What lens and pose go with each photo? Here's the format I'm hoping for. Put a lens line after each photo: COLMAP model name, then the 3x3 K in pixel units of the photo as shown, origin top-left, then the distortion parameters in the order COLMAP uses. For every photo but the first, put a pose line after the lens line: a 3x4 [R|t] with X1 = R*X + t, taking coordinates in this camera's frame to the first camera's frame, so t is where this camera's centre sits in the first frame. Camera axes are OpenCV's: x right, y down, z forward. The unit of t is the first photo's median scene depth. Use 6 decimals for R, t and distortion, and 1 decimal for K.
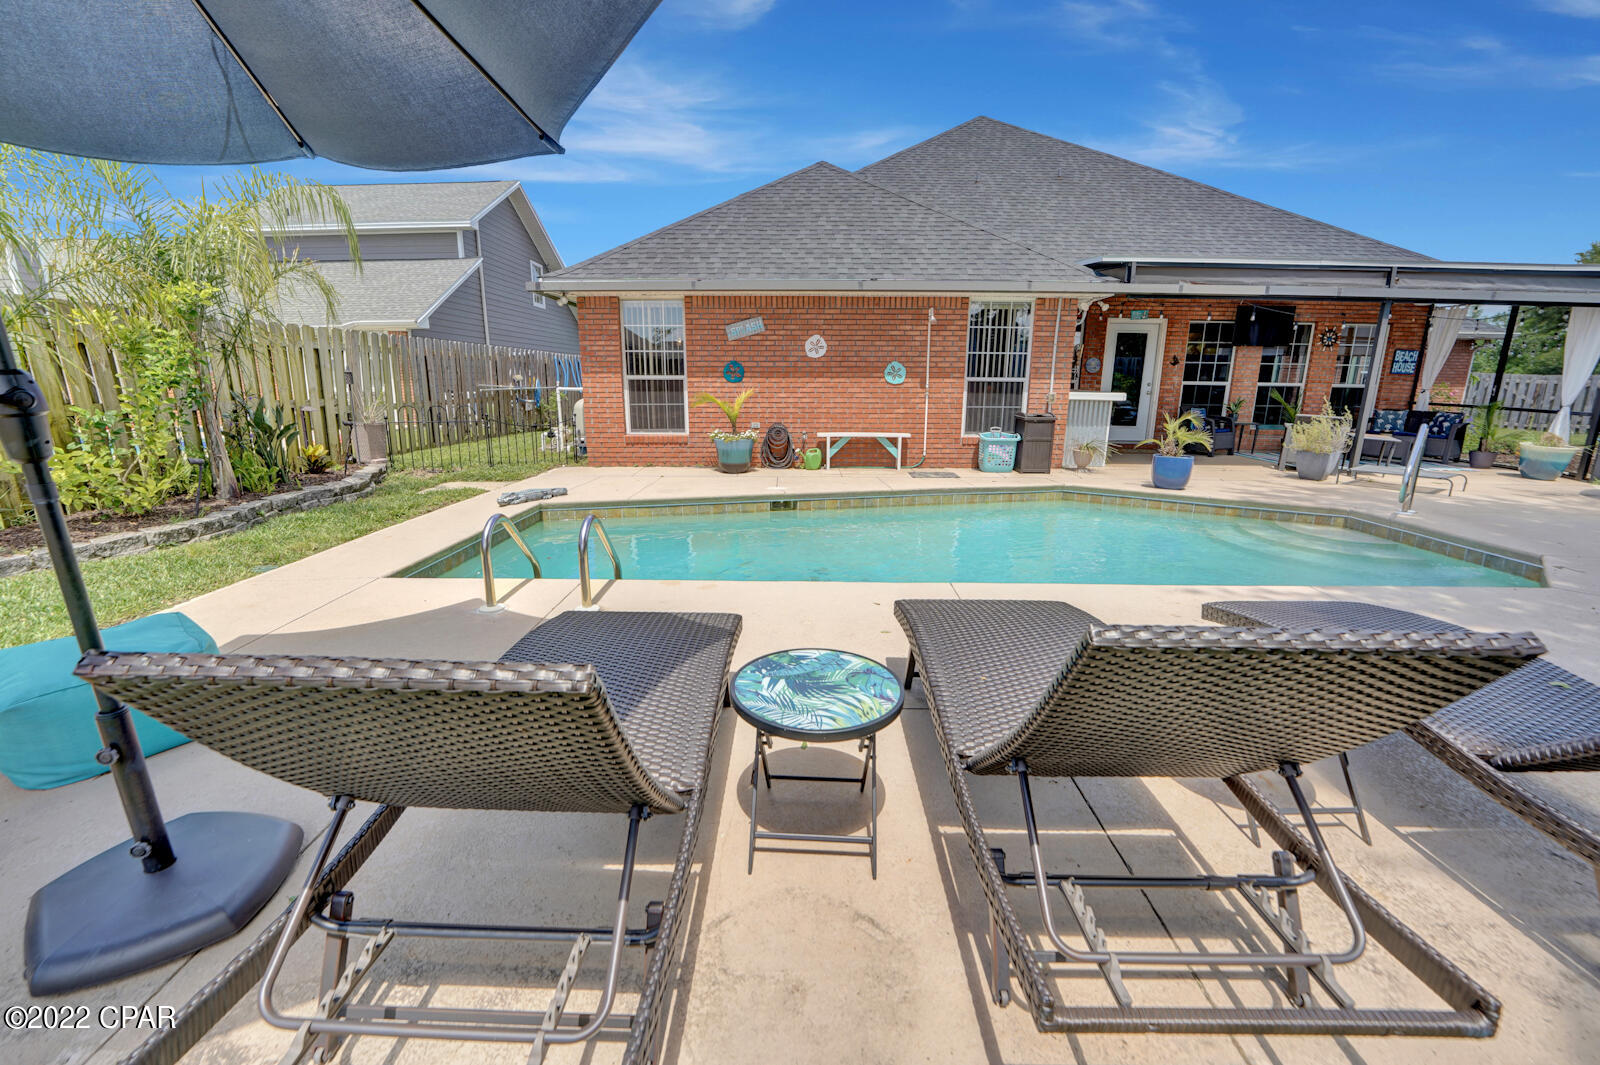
lens RADIAL K [[681.5, 0, 787.7], [0, 681.5, 542.5], [0, 0, 1]] dist [-0.025347, 0.000373]
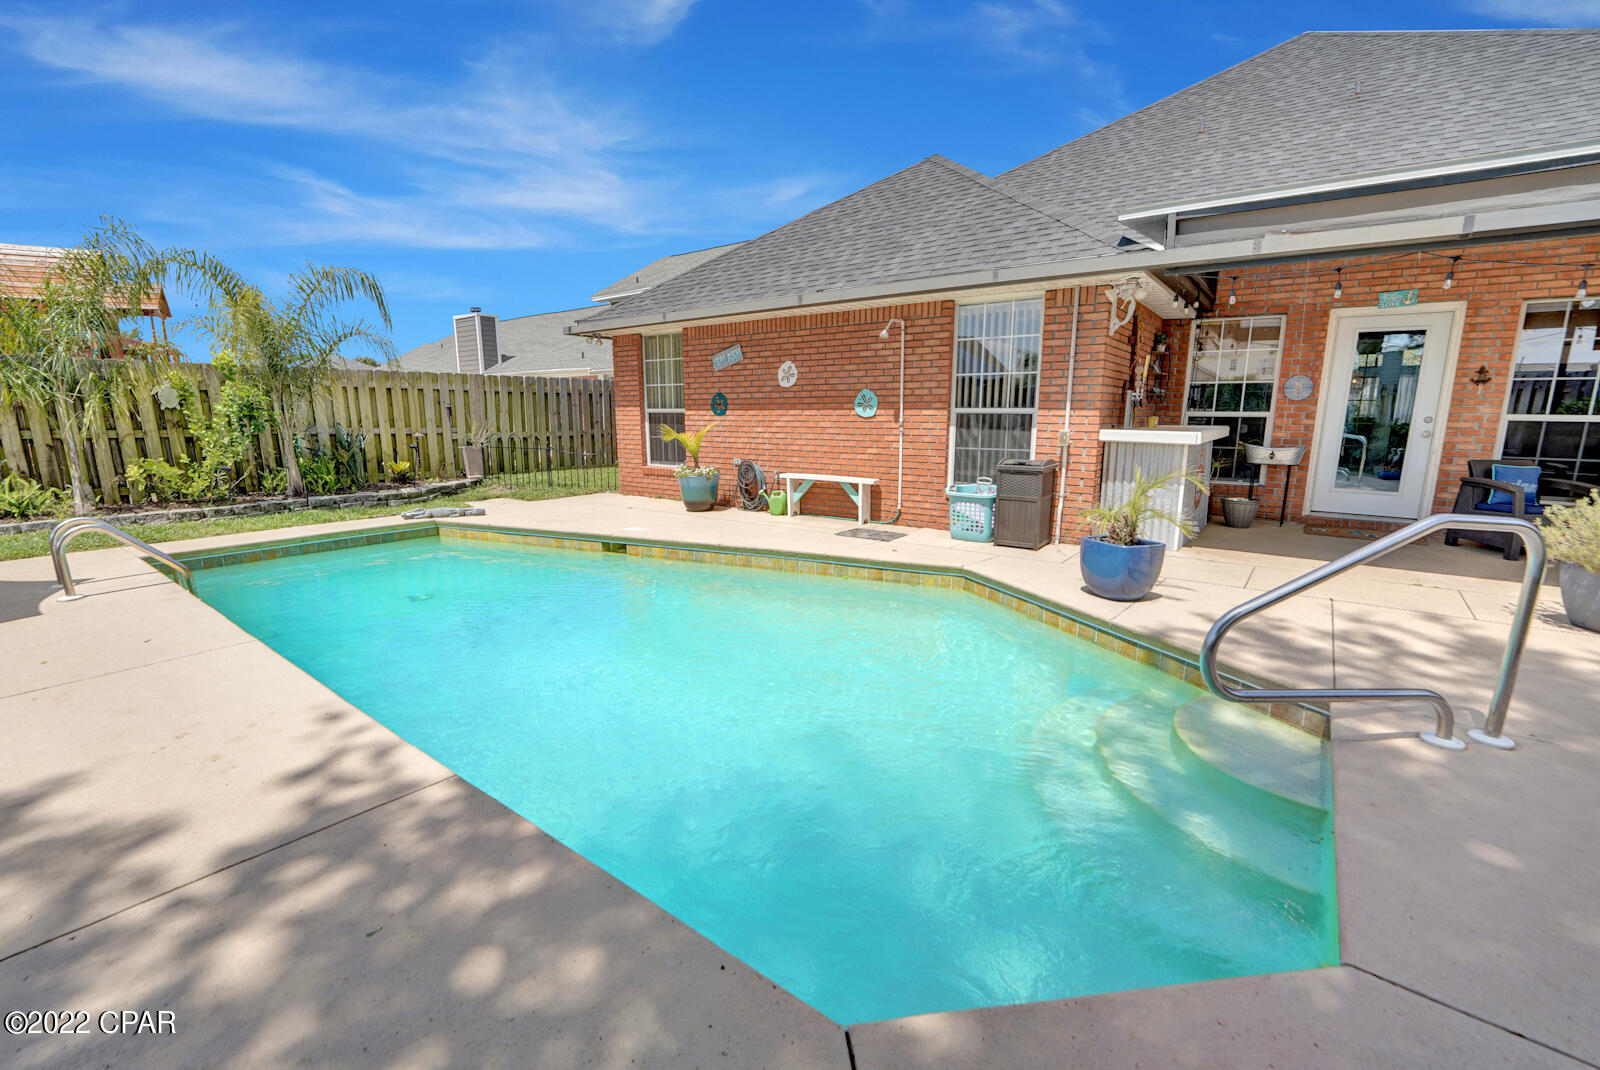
lens RADIAL K [[691.3, 0, 798.5], [0, 691.3, 545.8], [0, 0, 1]] dist [-0.020015, 0.000523]
pose [[0.798887, 0.110859, -0.591176, 0.592368], [-0.139206, 0.990260, -0.002420, -0.070493], [0.585150, 0.084229, 0.806539, 0.312315]]
